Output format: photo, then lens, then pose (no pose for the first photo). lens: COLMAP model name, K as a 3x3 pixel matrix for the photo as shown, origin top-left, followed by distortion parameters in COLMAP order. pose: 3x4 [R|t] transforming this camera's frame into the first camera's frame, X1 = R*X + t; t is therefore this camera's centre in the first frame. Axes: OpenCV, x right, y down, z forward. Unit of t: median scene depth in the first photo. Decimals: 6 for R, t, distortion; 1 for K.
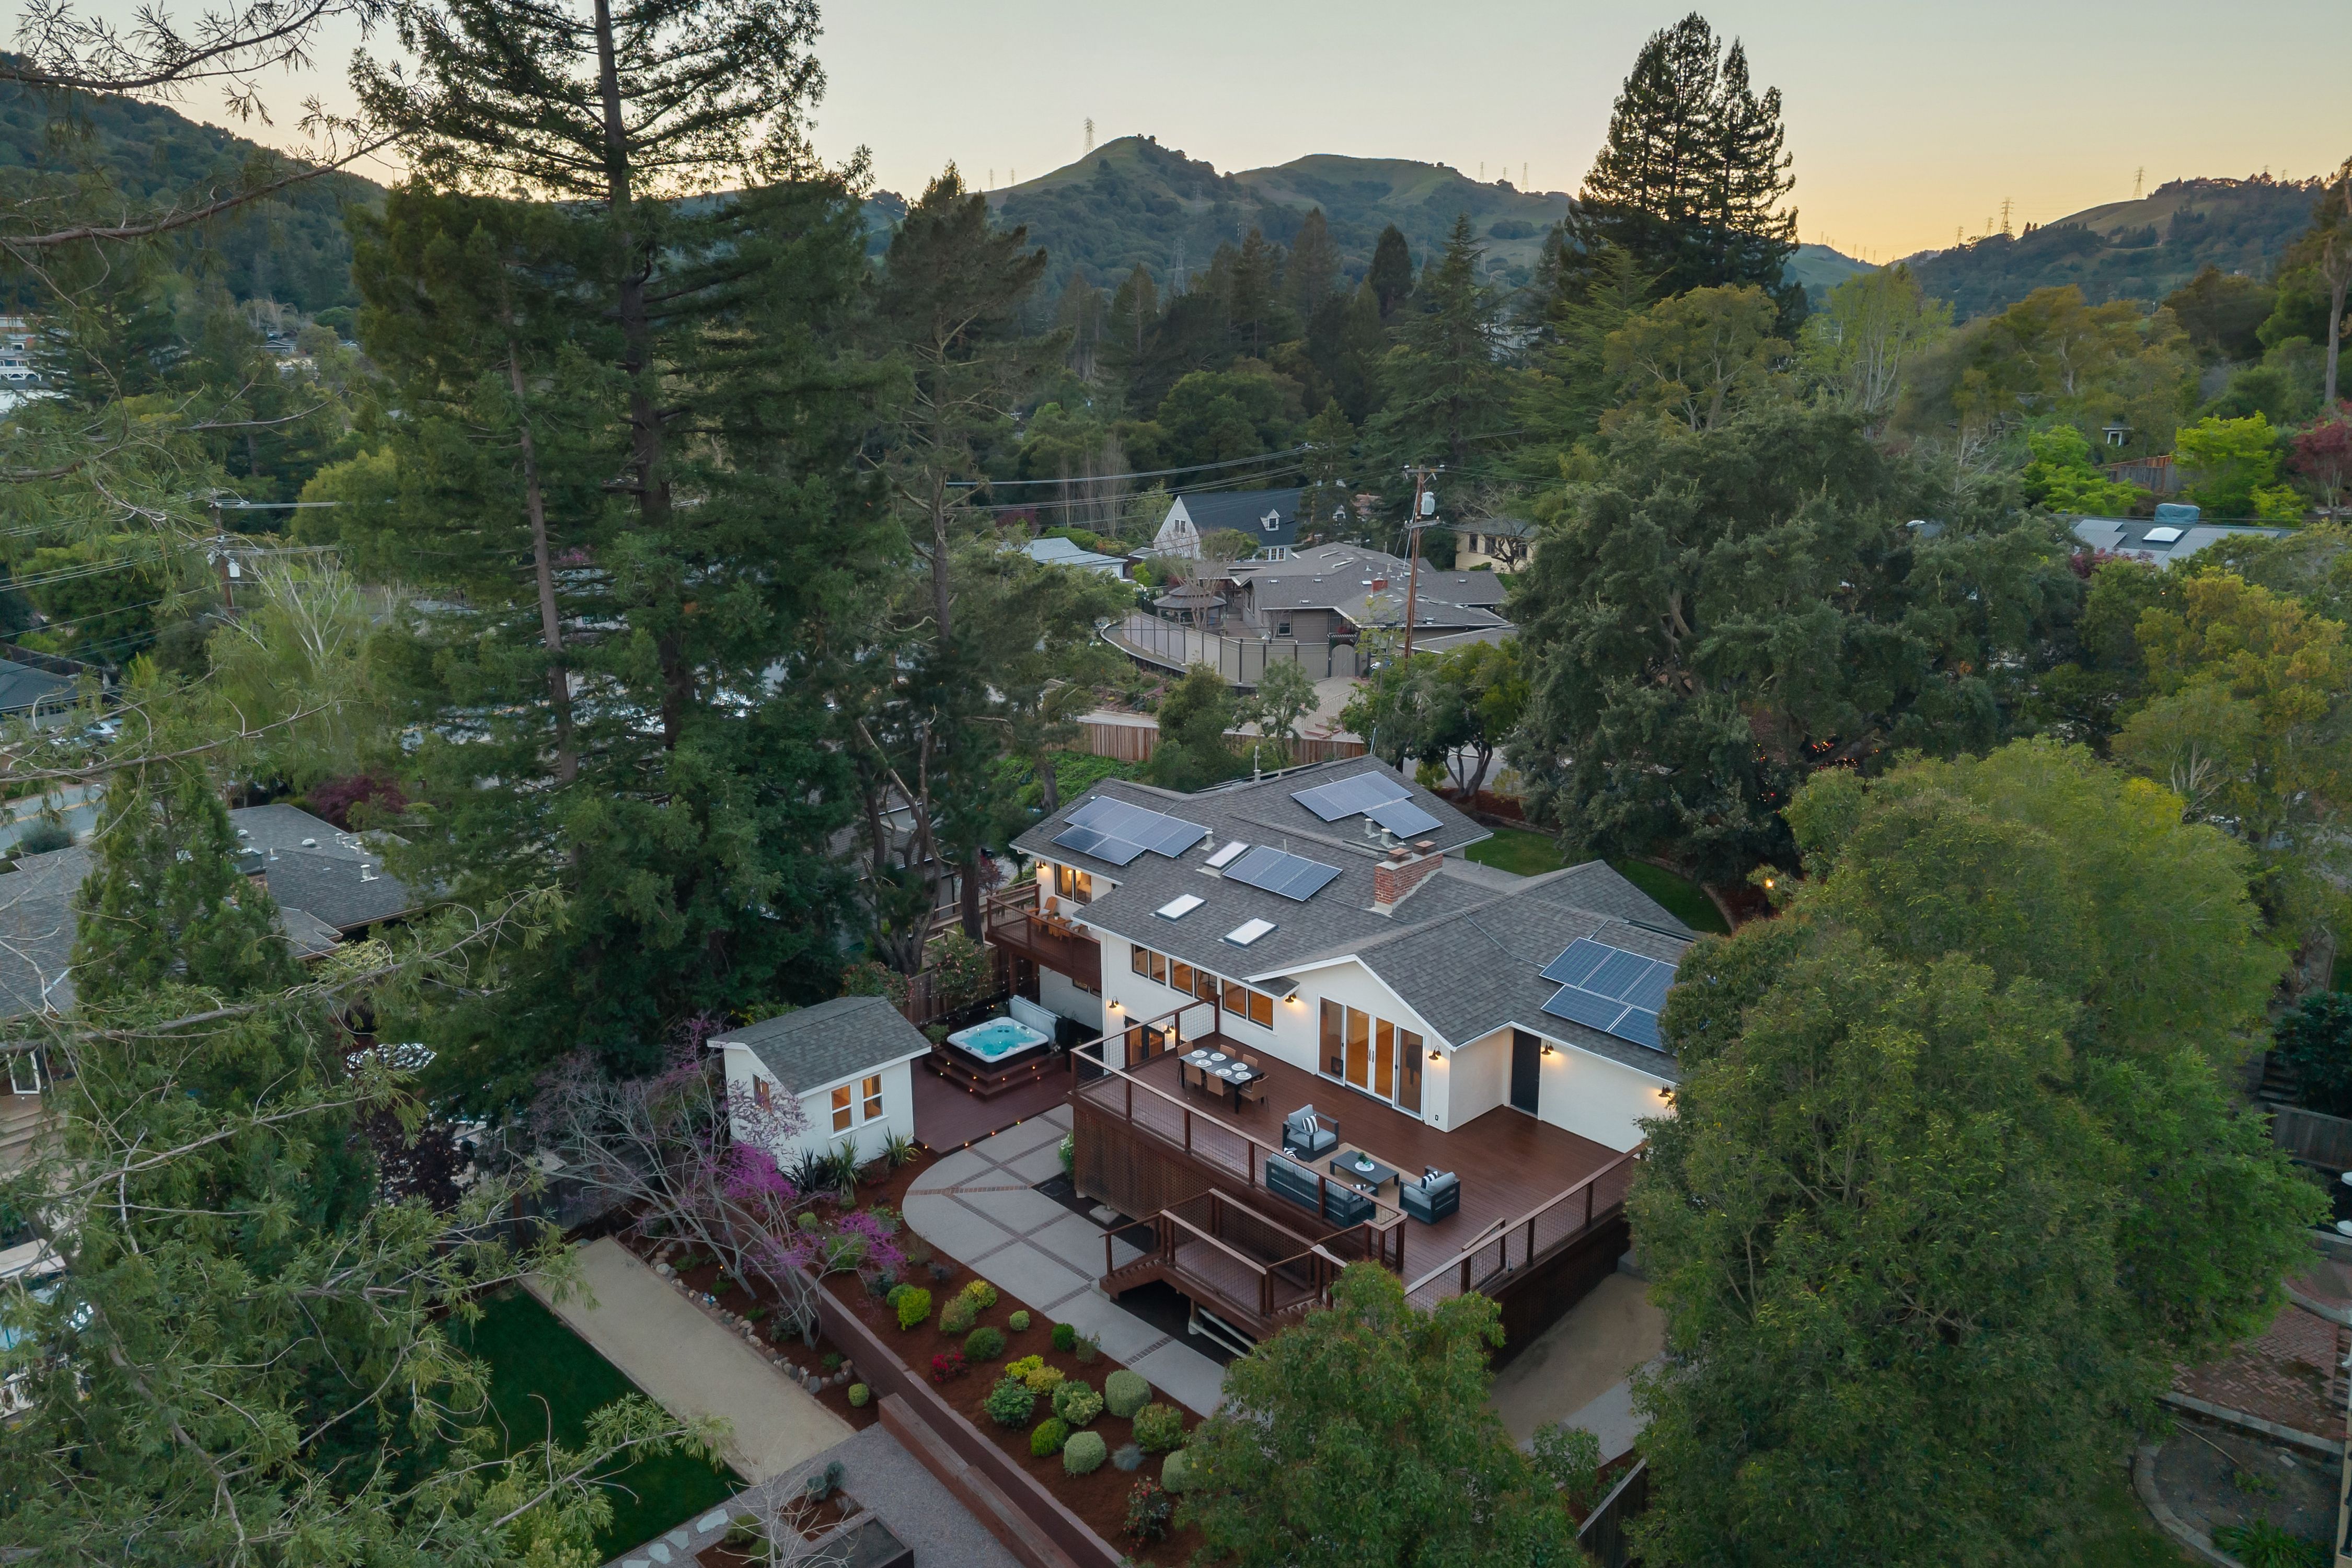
lens RADIAL K [[1552.8, 0, 1188.6], [0, 1552.8, 790.9], [0, 0, 1]] dist [0.019796, -0.013363]
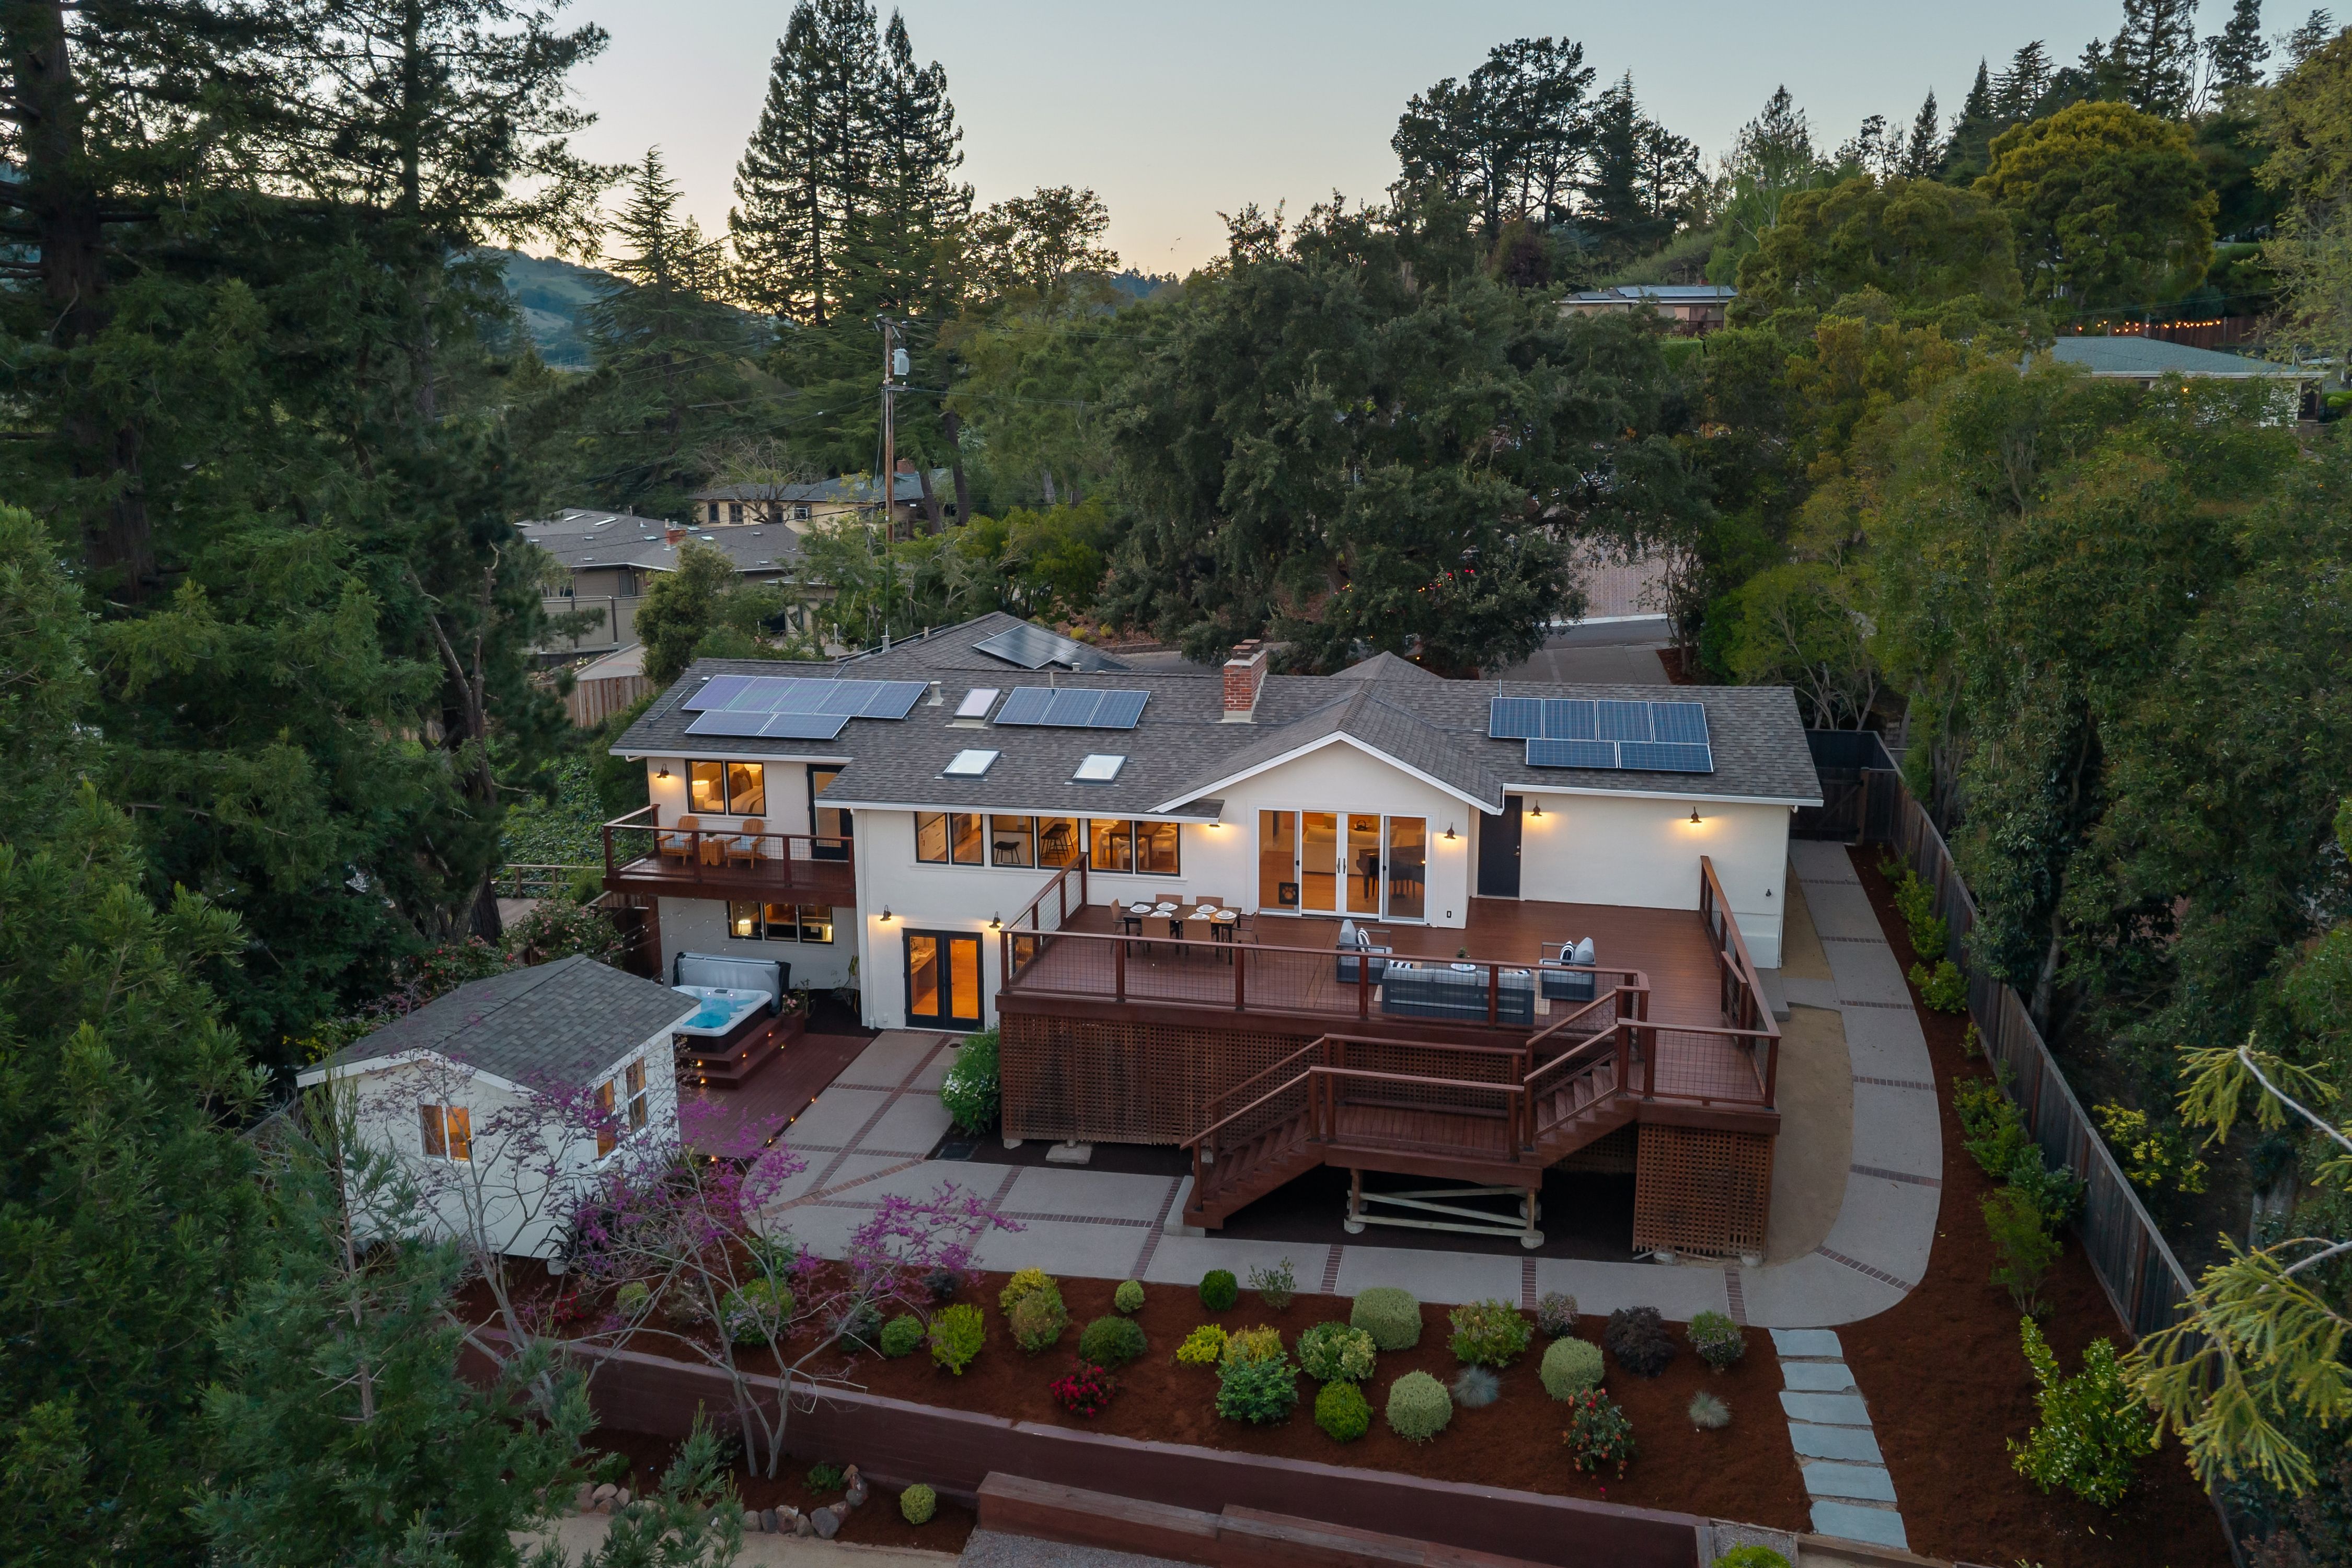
lens RADIAL K [[1552.8, 0, 1194.5], [0, 1552.8, 759.3], [0, 0, 1]] dist [0.019796, -0.013363]
pose [[0.821482, -0.121916, 0.557050, -0.345758], [0.151027, 0.988509, -0.006375, 0.098078], [-0.549871, 0.089367, 0.830455, 0.332162]]
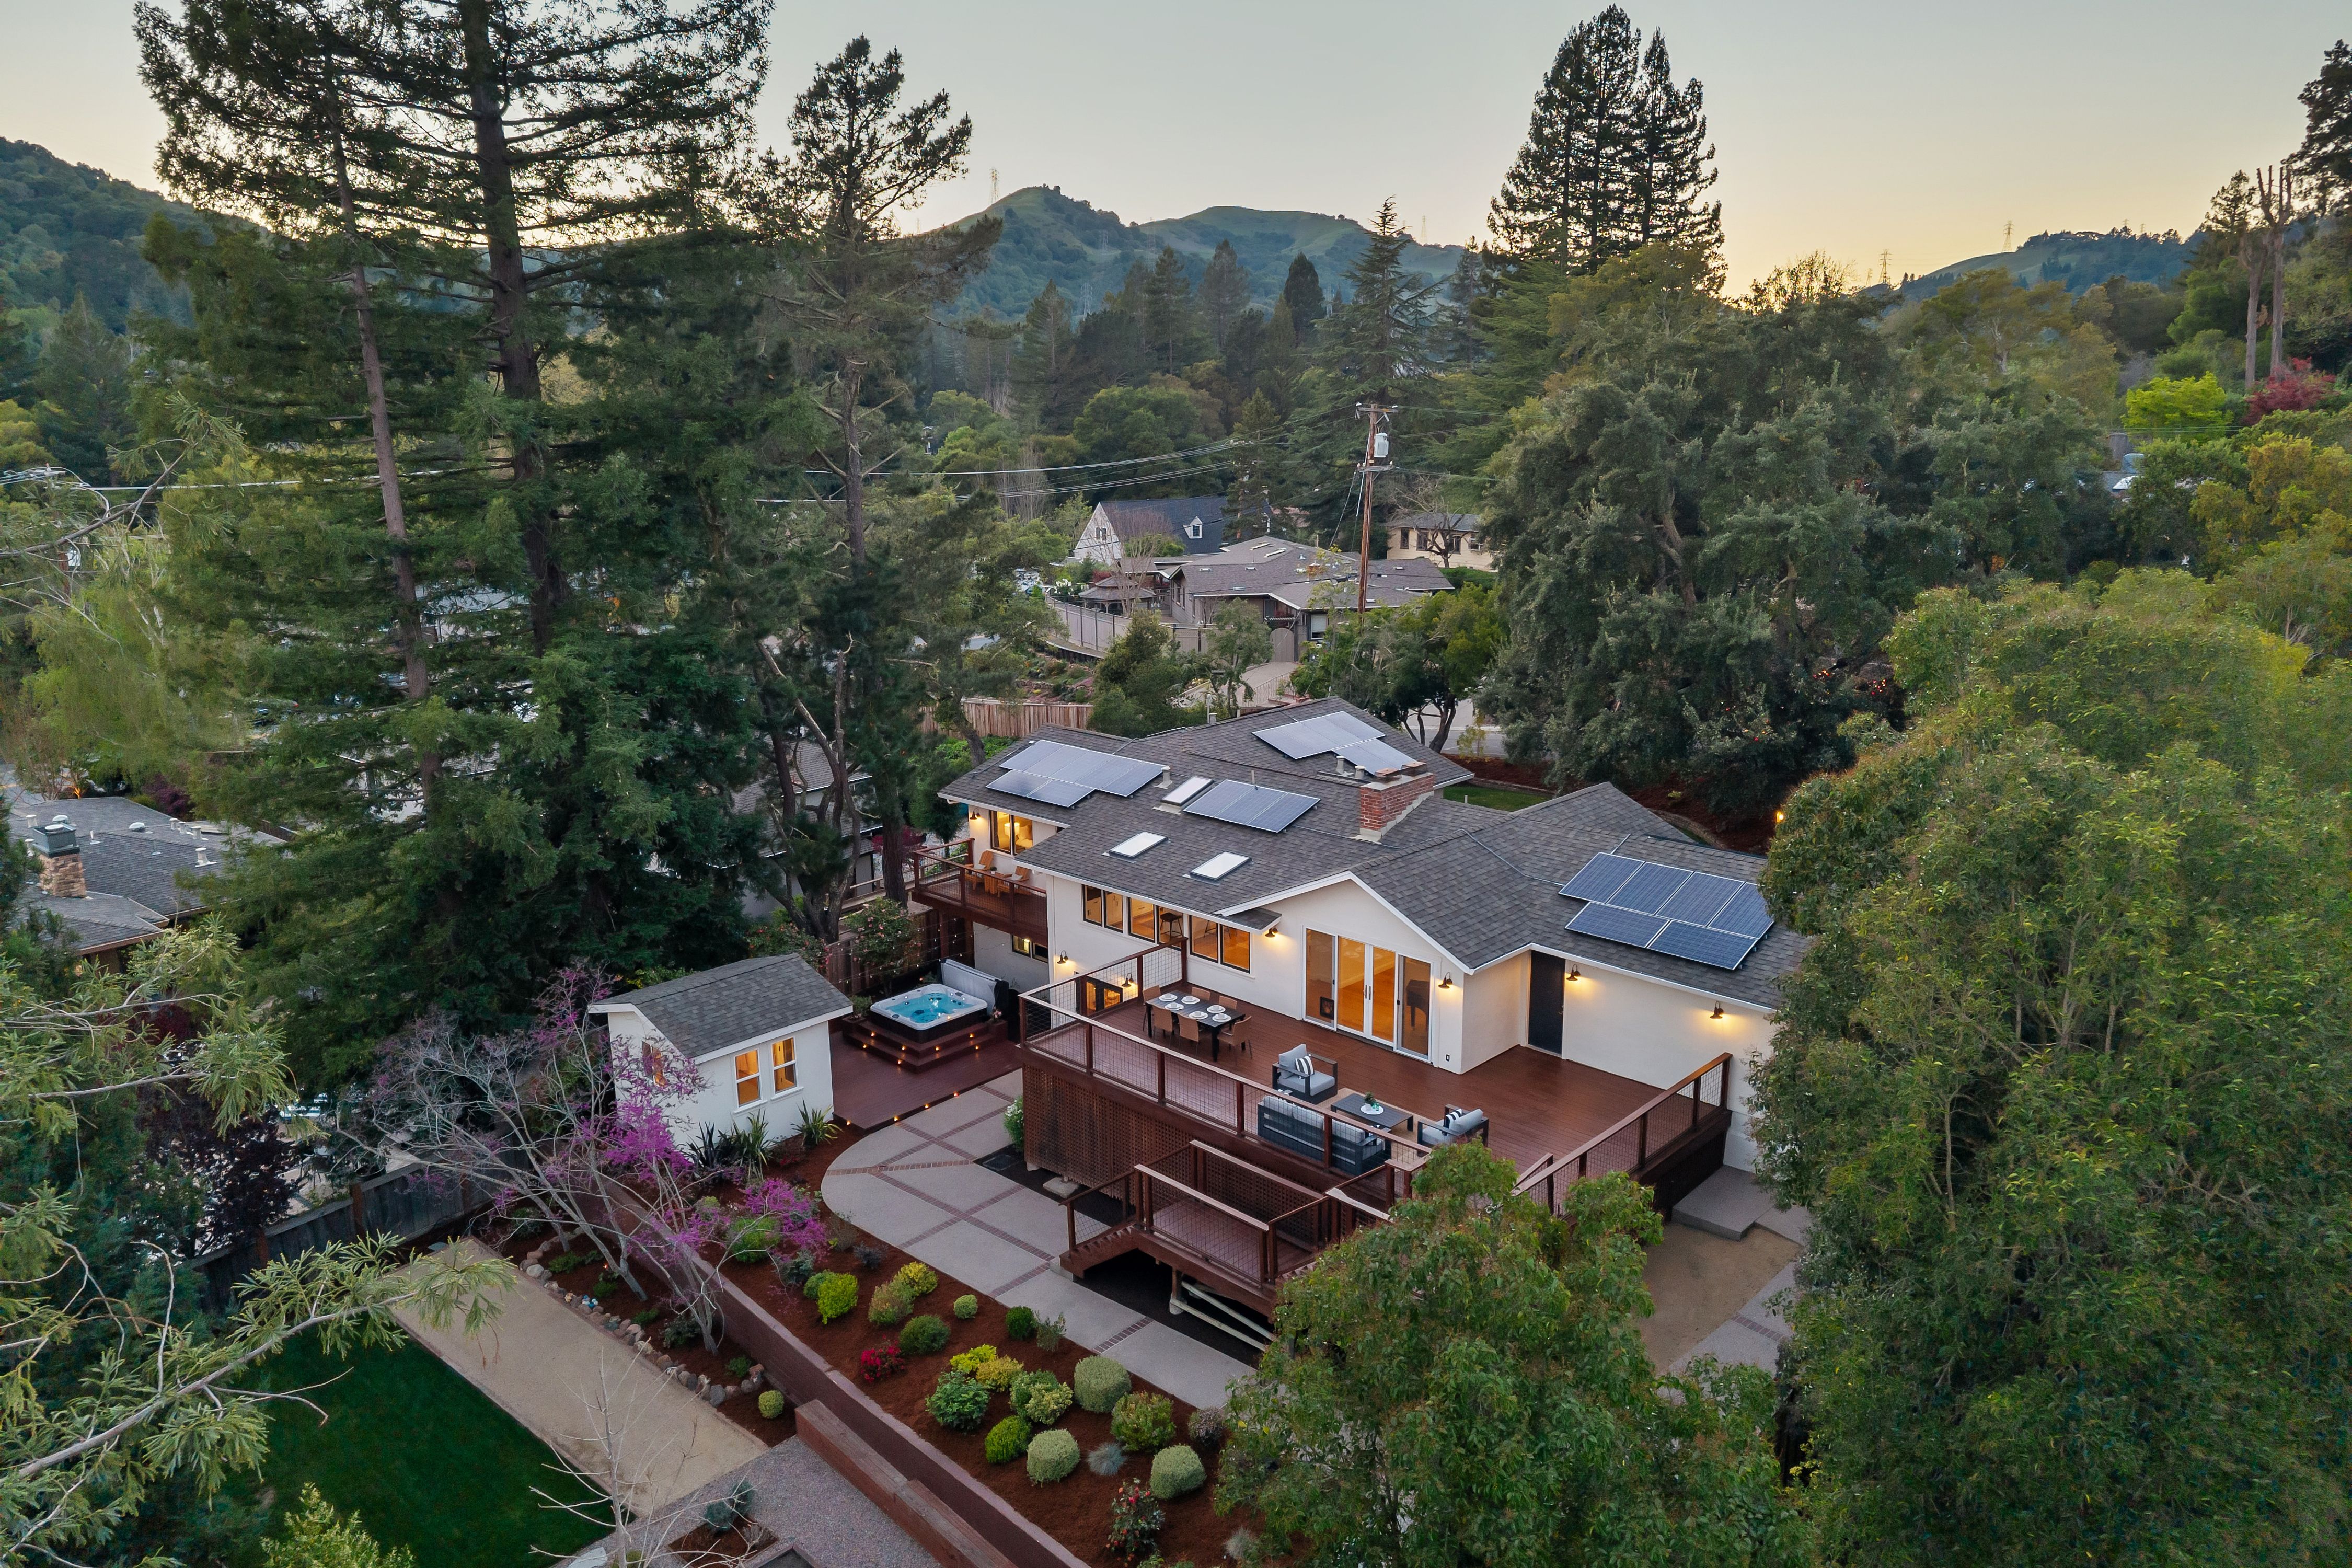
lens RADIAL K [[1552.8, 0, 1188.3], [0, 1552.8, 798.2], [0, 0, 1]] dist [0.019796, -0.013363]
pose [[0.998396, -0.016554, 0.054141, -0.024400], [0.017816, 0.999579, -0.022907, 0.071993], [-0.053739, 0.023835, 0.998271, 0.124937]]
